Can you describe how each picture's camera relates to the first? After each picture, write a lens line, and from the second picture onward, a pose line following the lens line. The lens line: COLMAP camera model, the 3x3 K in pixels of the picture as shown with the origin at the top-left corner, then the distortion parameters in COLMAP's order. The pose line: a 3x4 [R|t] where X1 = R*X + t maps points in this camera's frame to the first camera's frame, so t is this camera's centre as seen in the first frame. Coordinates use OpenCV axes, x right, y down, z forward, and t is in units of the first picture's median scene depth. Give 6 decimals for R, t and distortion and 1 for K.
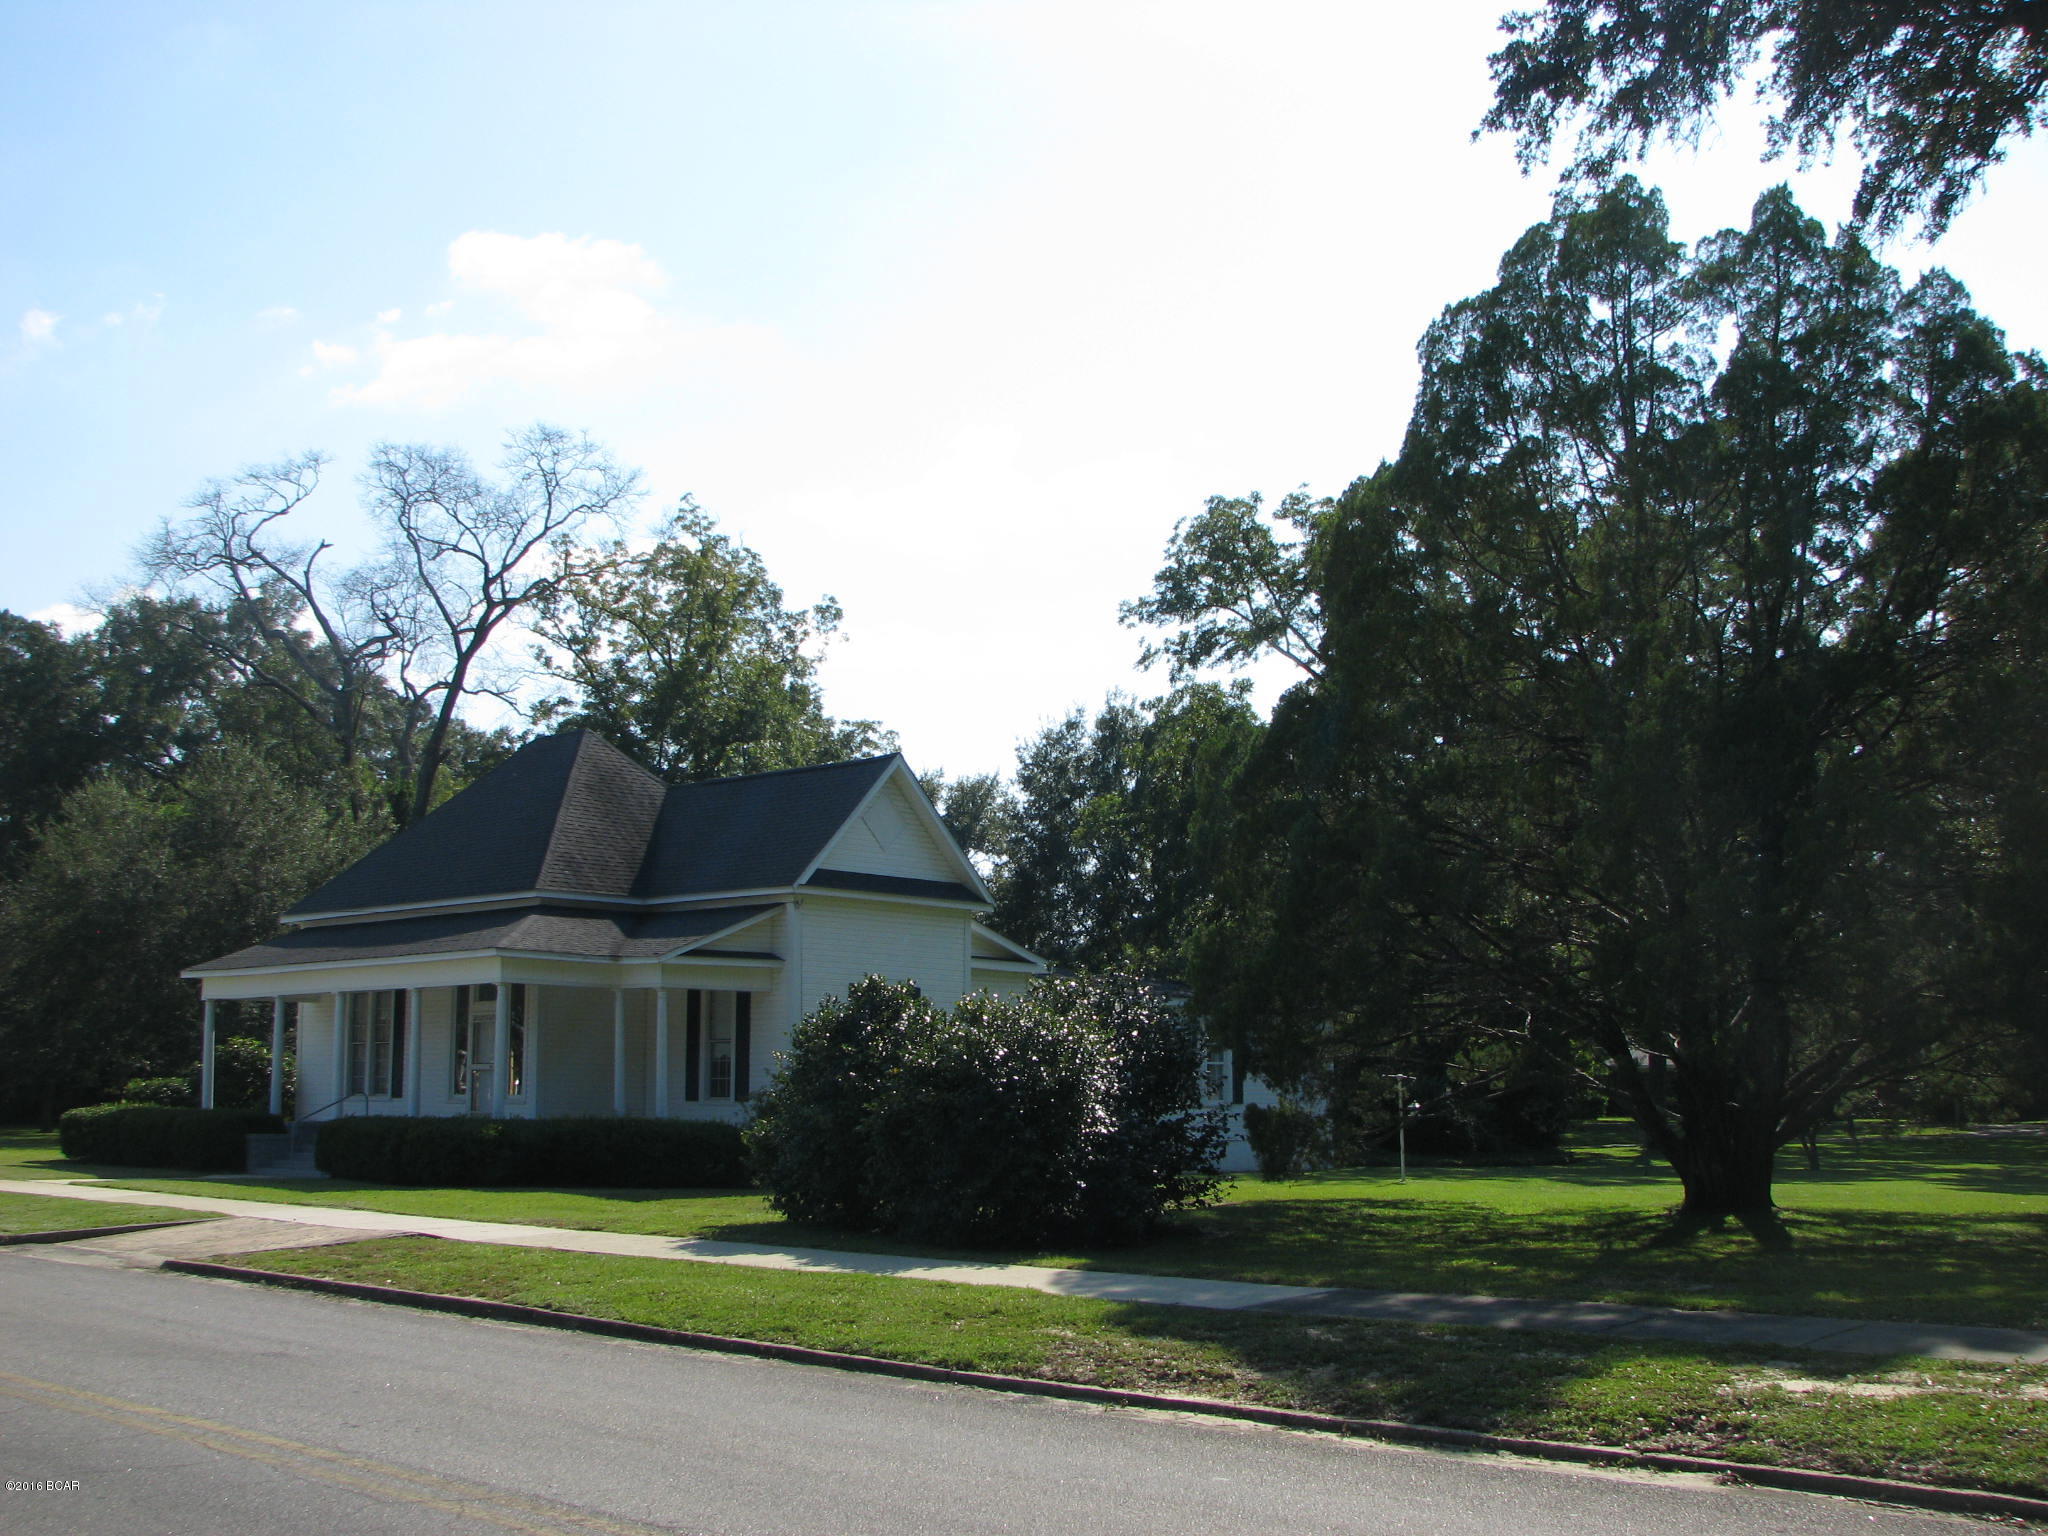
lens RADIAL K [[2158.4, 0, 1024.0], [0, 2158.4, 768.0], [0, 0, 1]] dist [-0.003694, -0.002614]
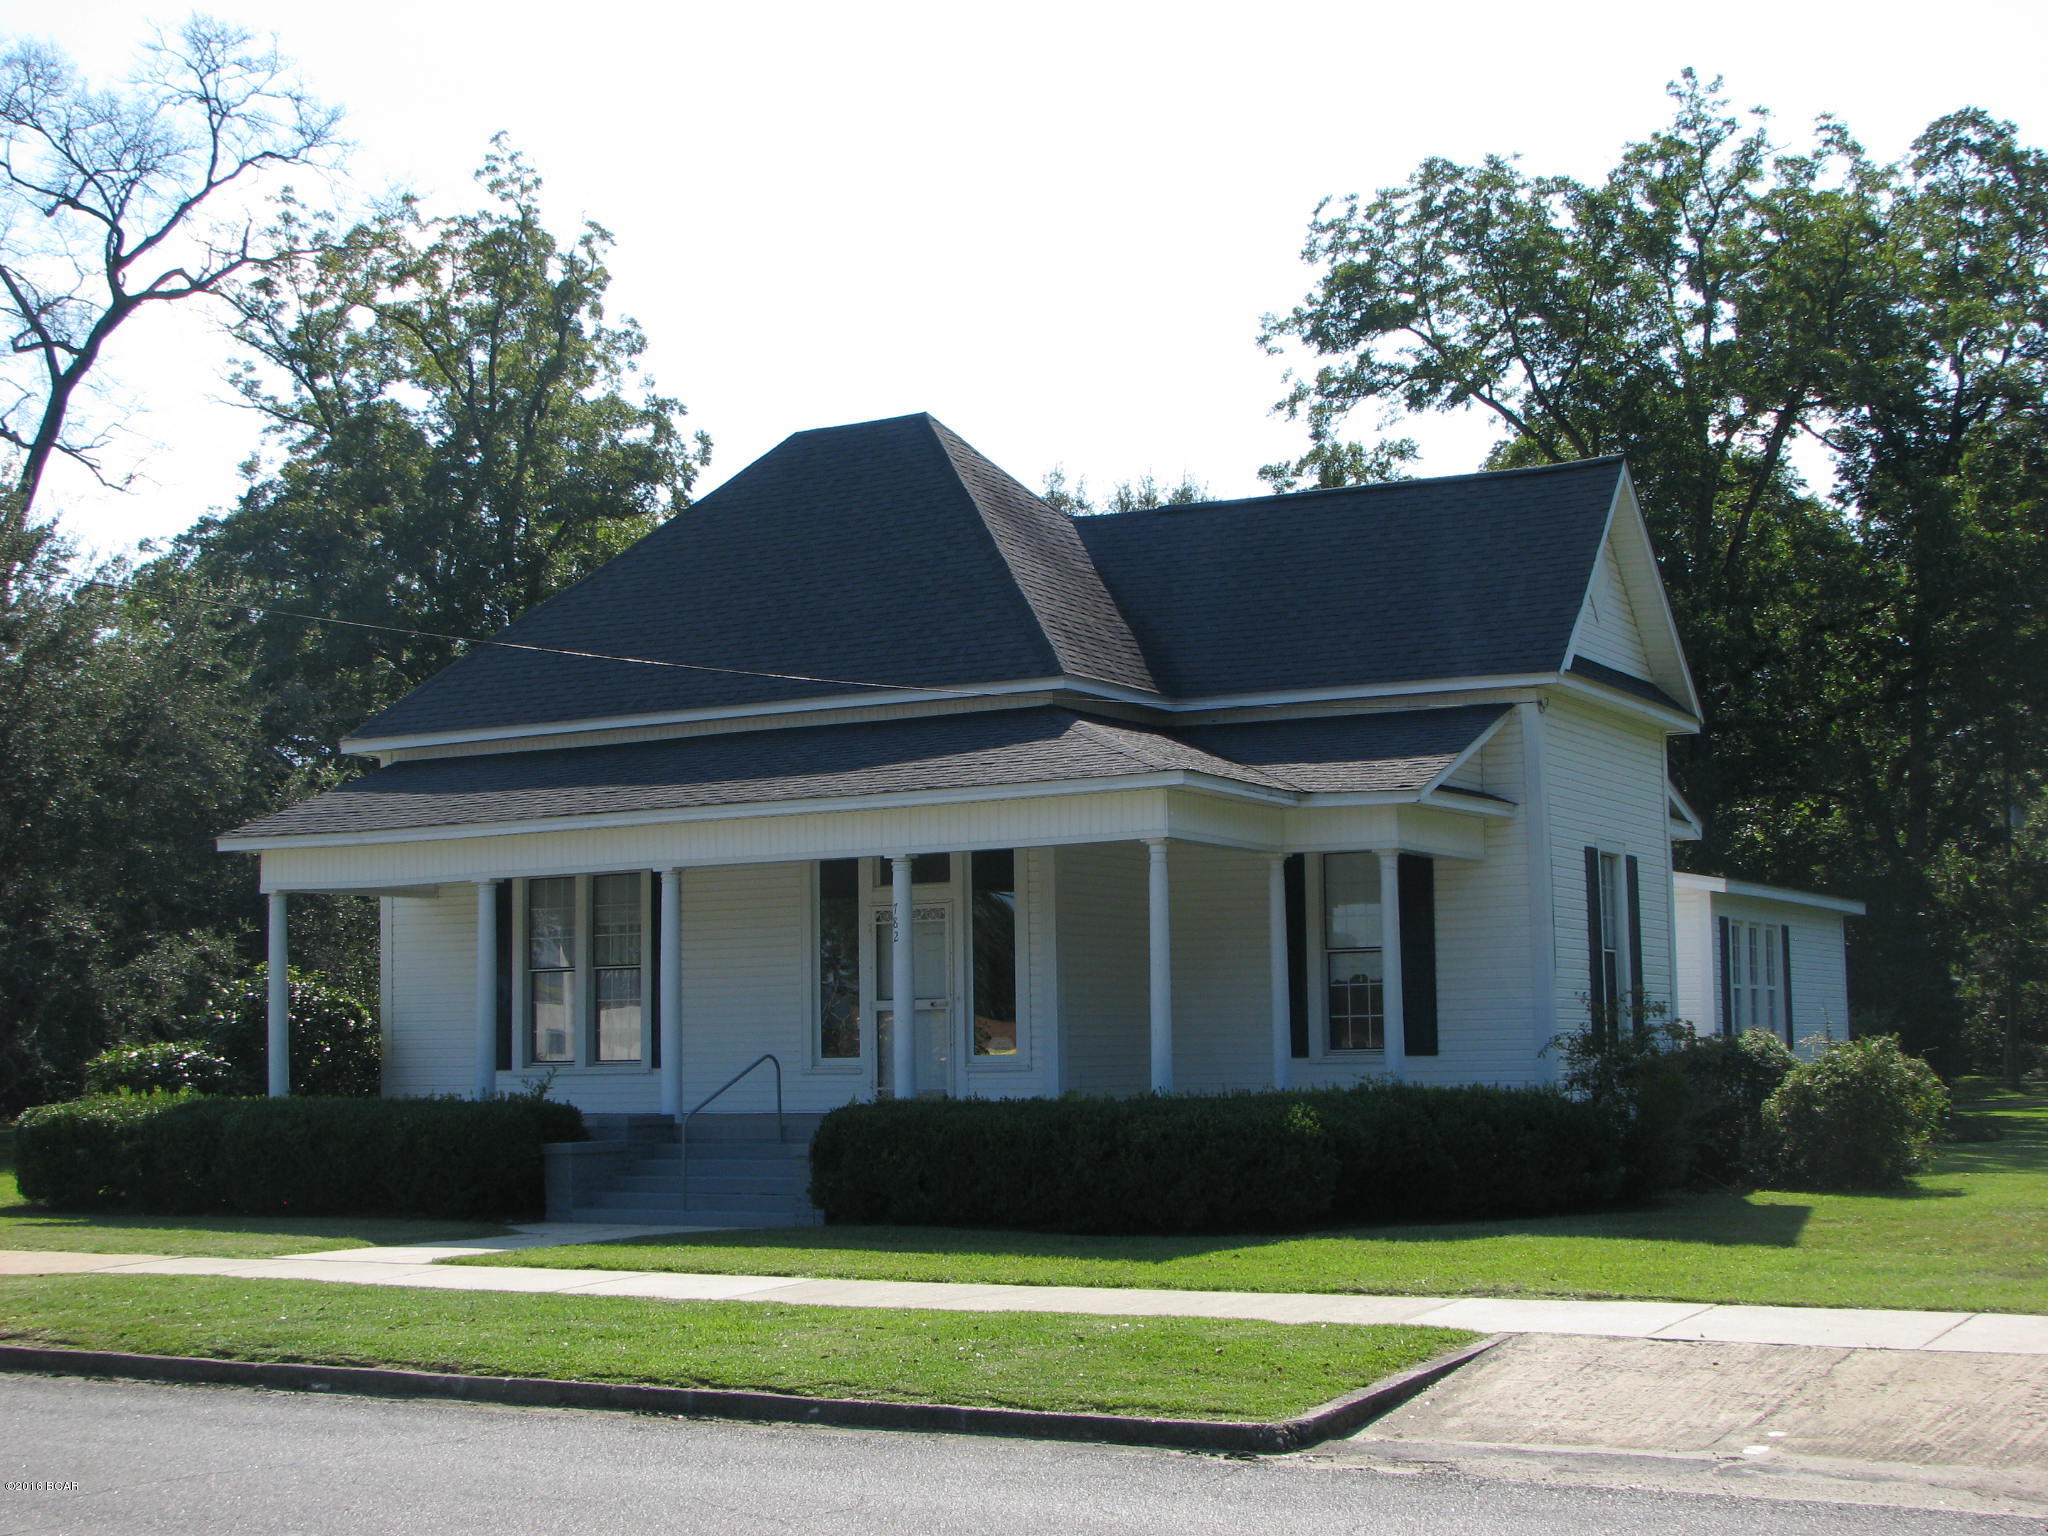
lens RADIAL K [[2698.3, 0, 1023.8], [0, 2698.3, 712.9], [0, 0, 1]] dist [0.011866, 0.050400]
pose [[0.967034, 0.009761, 0.254458, -0.237712], [-0.015835, 0.999636, 0.021832, 0.029679], [-0.254153, -0.025142, 0.966837, 0.201773]]
